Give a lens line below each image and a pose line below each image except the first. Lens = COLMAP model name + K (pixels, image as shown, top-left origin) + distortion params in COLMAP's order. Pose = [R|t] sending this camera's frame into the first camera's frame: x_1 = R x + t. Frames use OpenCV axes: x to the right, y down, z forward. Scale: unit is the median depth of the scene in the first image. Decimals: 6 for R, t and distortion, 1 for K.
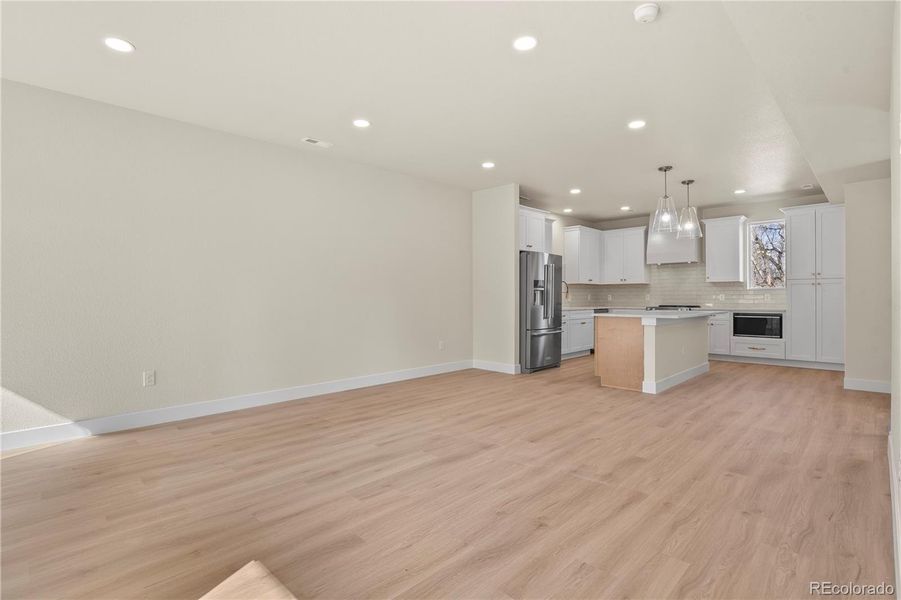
lens RADIAL K [[438.0, 0, 455.4], [0, 438.0, 302.8], [0, 0, 1]] dist [0.003240, -0.001729]
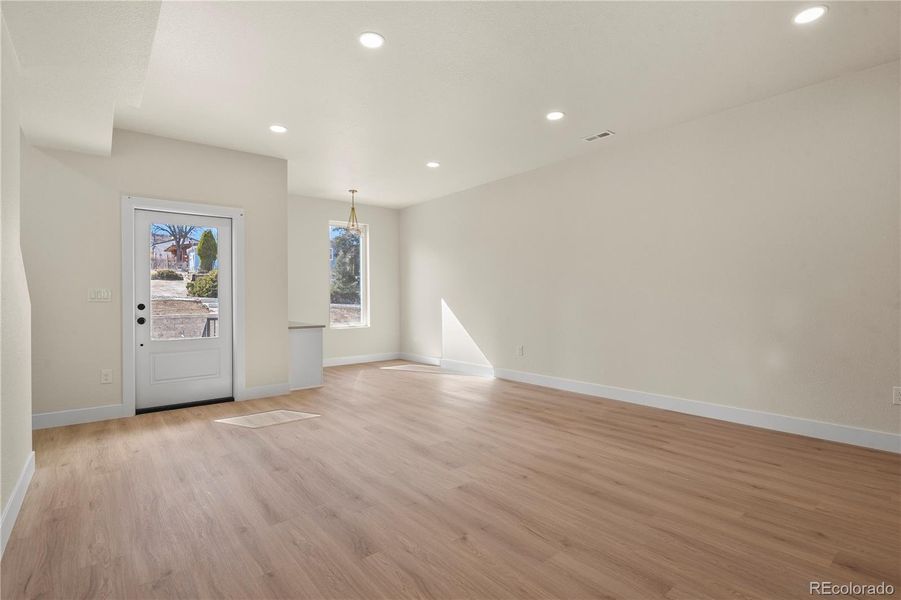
lens RADIAL K [[438.0, 0, 454.3], [0, 438.0, 302.4], [0, 0, 1]] dist [0.003240, -0.001729]
pose [[-0.114864, 0.016486, -0.993244, 1.079985], [-0.006729, 0.999826, 0.017373, -0.020839], [0.993358, 0.008680, -0.114733, 1.251223]]
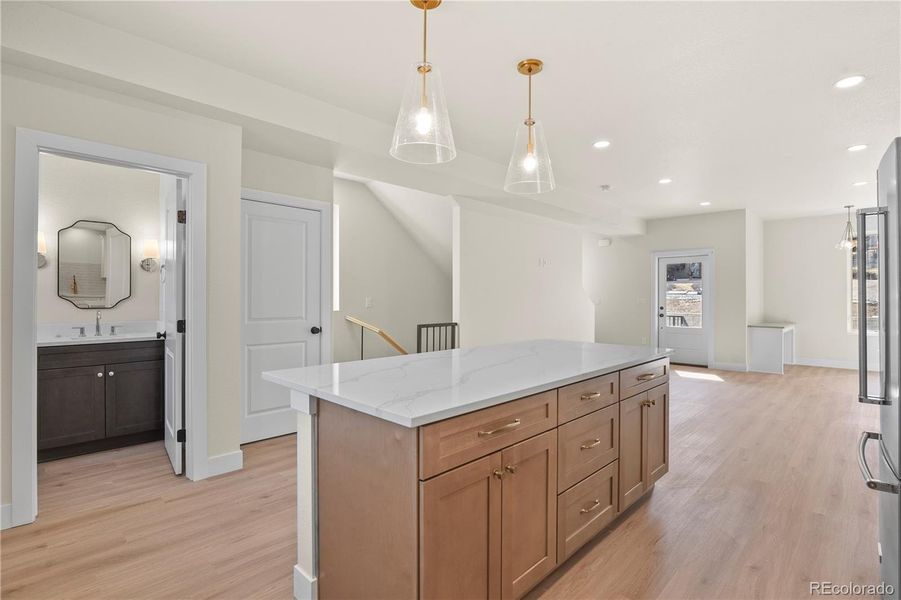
lens RADIAL K [[438.0, 0, 457.5], [0, 438.0, 295.6], [0, 0, 1]] dist [0.003240, -0.001729]
pose [[-0.999919, 0.000647, -0.012717, 1.096709], [0.000538, 0.999963, 0.008604, -0.080564], [0.012722, 0.008596, -0.999882, 2.887352]]
